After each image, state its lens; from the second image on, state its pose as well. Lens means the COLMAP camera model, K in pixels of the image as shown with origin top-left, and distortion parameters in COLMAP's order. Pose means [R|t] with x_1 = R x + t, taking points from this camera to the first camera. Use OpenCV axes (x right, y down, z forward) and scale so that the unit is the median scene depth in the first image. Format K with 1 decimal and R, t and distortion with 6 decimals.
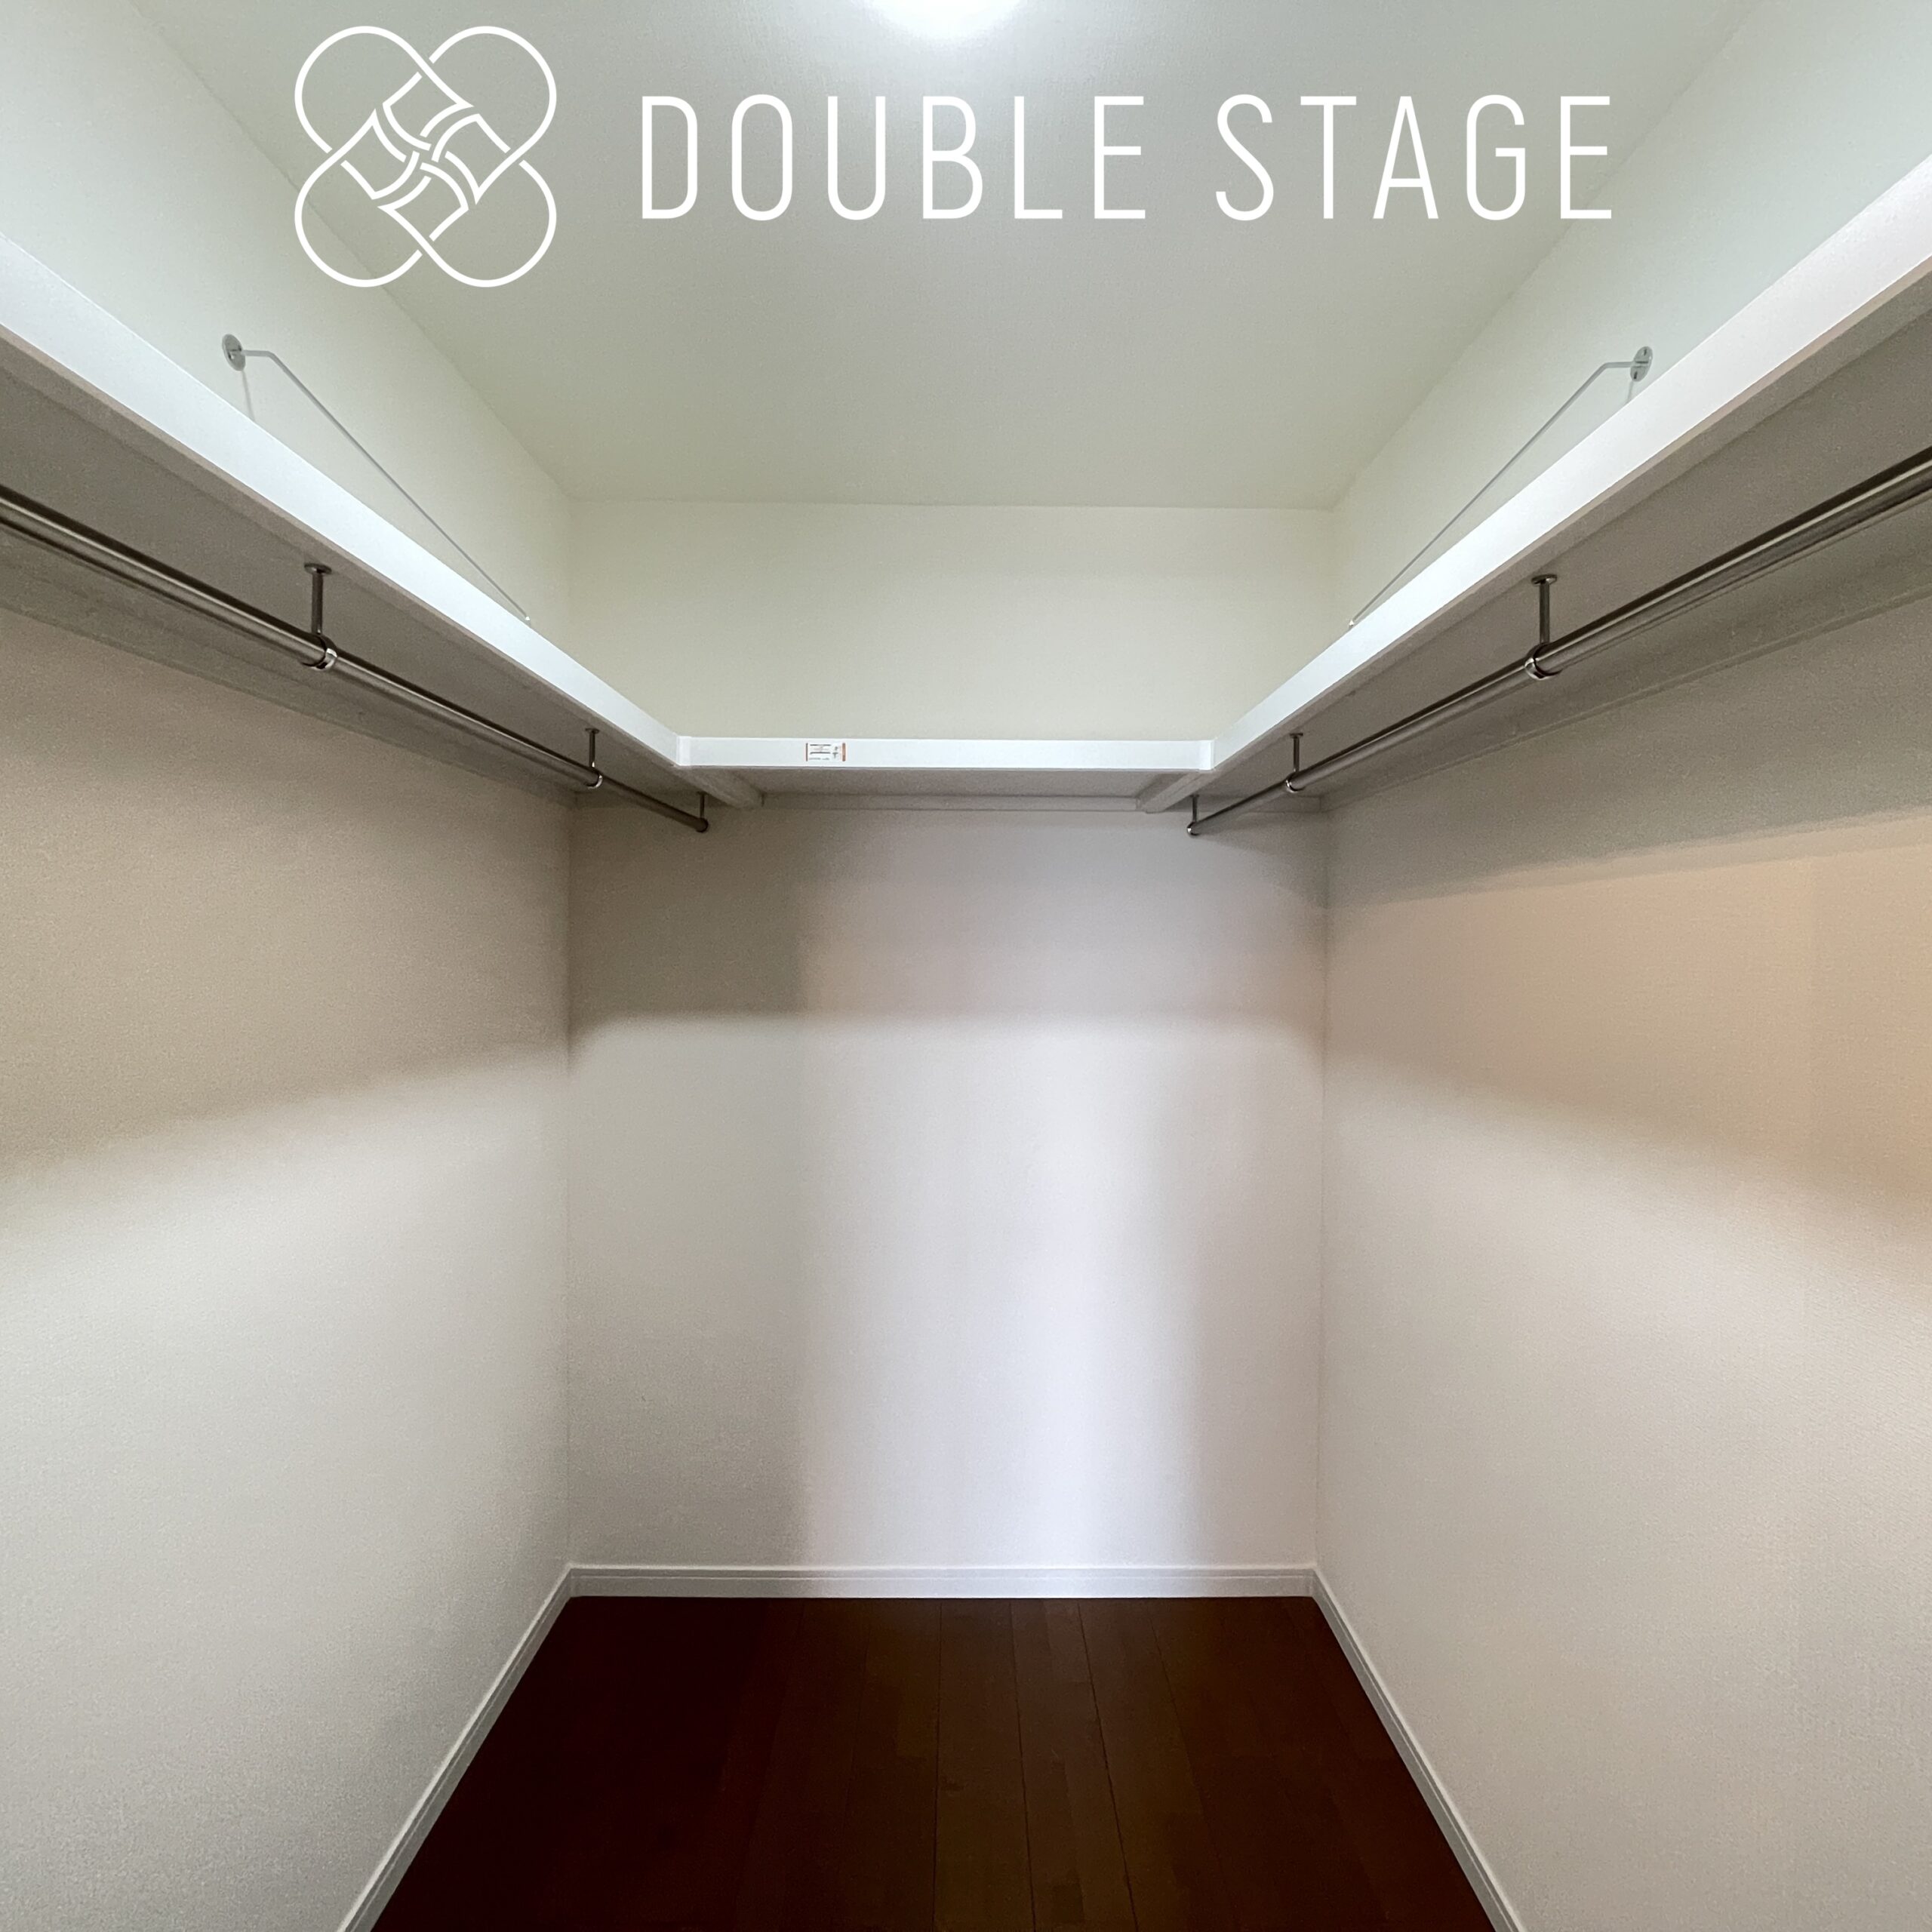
lens RADIAL K [[1046.1, 0, 966.0], [0, 1046.1, 966.0], [0, 0, 1]] dist [0.002594, 0.000312]
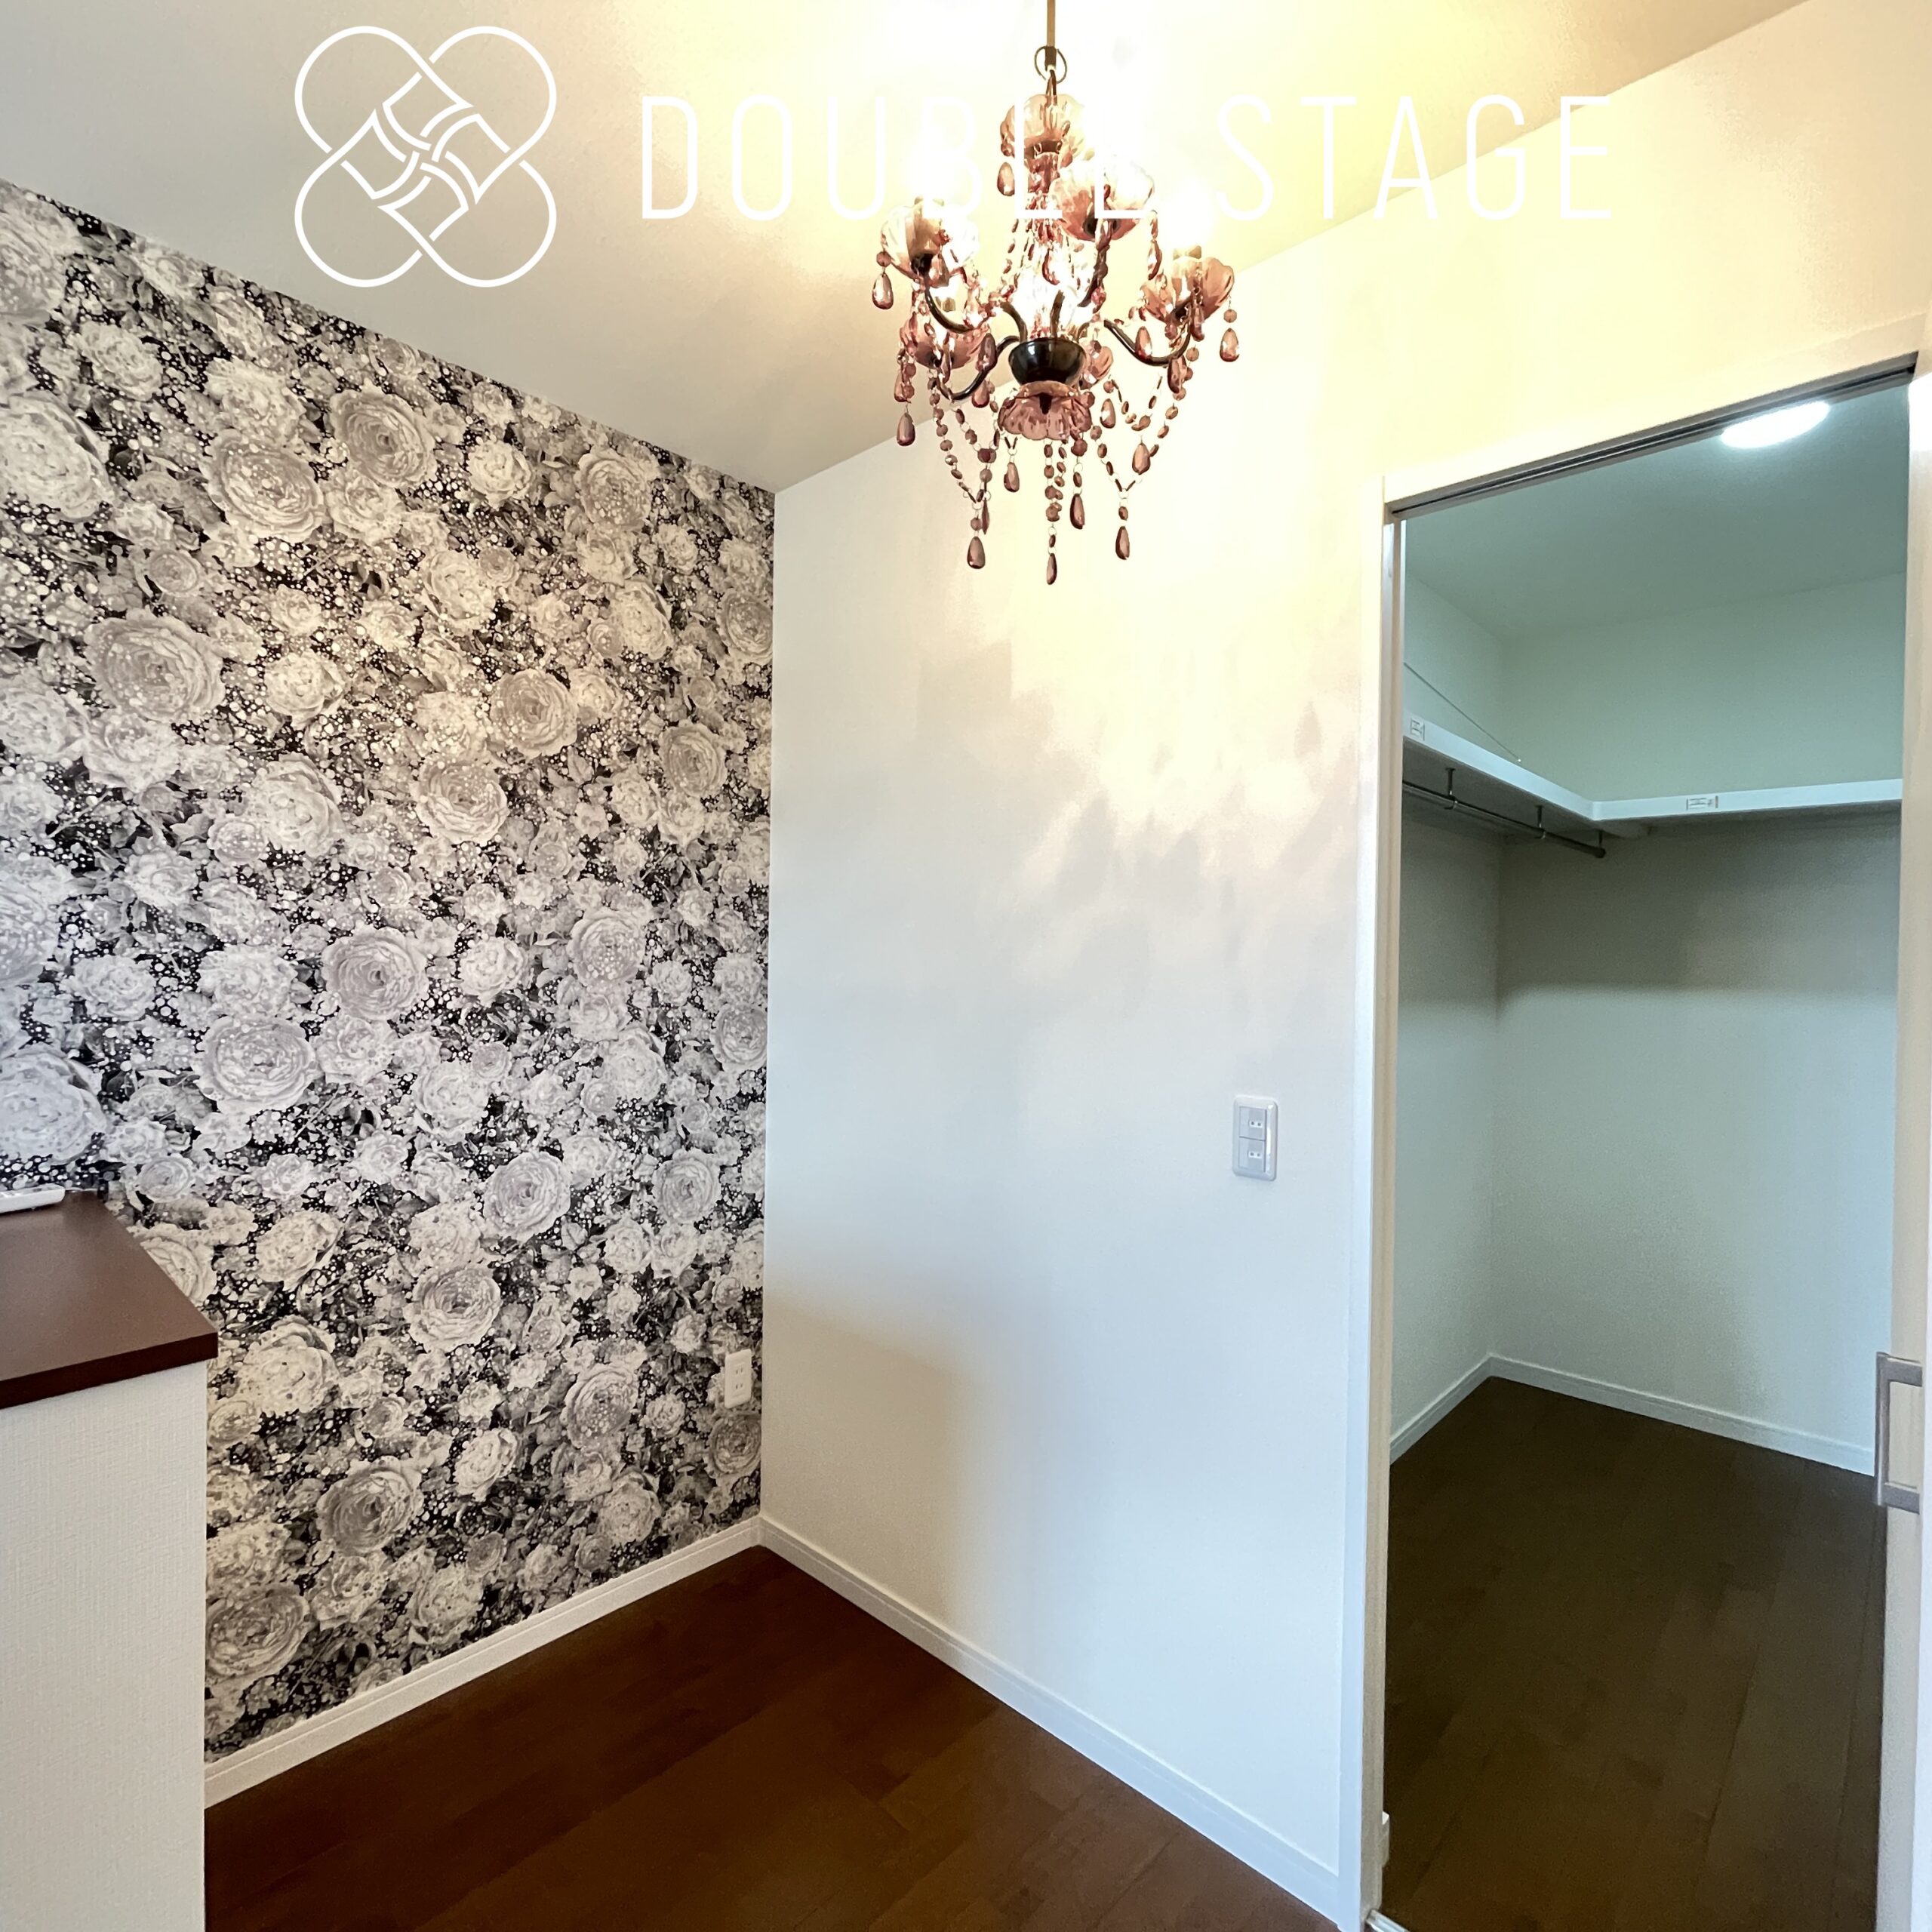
lens RADIAL K [[1046.1, 0, 966.0], [0, 1046.1, 966.0], [0, 0, 1]] dist [0.002594, 0.000312]
pose [[0.735170, 0.003433, -0.677874, 0.091676], [-0.015666, 0.999806, -0.011927, 0.056765], [0.677701, 0.019387, 0.735082, -0.688609]]
